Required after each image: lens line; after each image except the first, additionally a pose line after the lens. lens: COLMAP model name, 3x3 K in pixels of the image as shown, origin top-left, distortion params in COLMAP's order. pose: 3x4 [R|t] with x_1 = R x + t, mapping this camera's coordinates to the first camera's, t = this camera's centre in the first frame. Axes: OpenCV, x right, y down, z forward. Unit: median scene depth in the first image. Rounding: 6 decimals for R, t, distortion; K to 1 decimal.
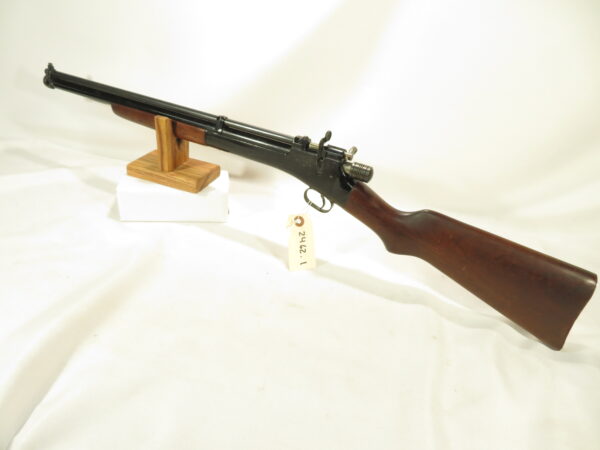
lens RADIAL K [[431.9, 0, 300.0], [0, 431.9, 225.0], [0, 0, 1]] dist [0.001006, 0.000159]
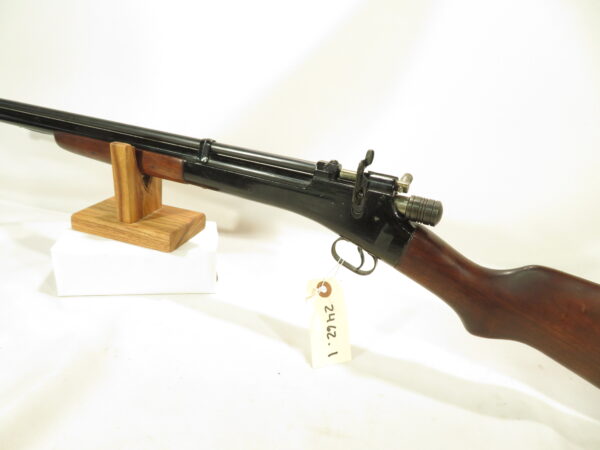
lens RADIAL K [[431.9, 0, 300.0], [0, 431.9, 225.0], [0, 0, 1]] dist [0.001006, 0.000159]
pose [[0.999255, -0.025912, 0.028597, -0.055358], [0.029851, 0.988649, -0.147247, -0.009627], [-0.024457, 0.147991, 0.988686, 0.329508]]
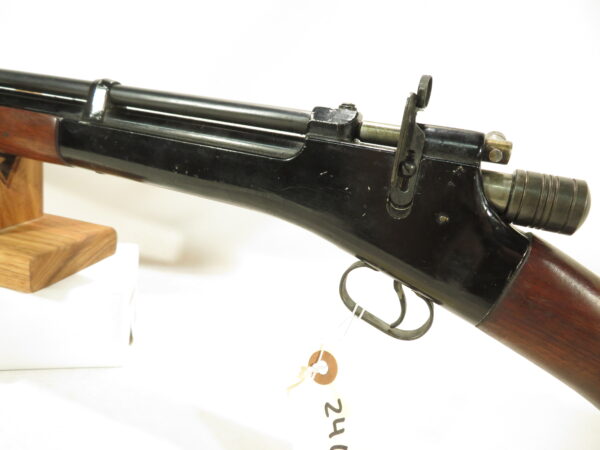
lens RADIAL K [[431.9, 0, 300.0], [0, 431.9, 225.0], [0, 0, 1]] dist [0.001006, 0.000159]
pose [[0.995181, -0.008356, 0.097699, -0.051152], [0.032497, 0.968160, -0.248215, -0.032699], [-0.092514, 0.250194, 0.963766, 0.651747]]
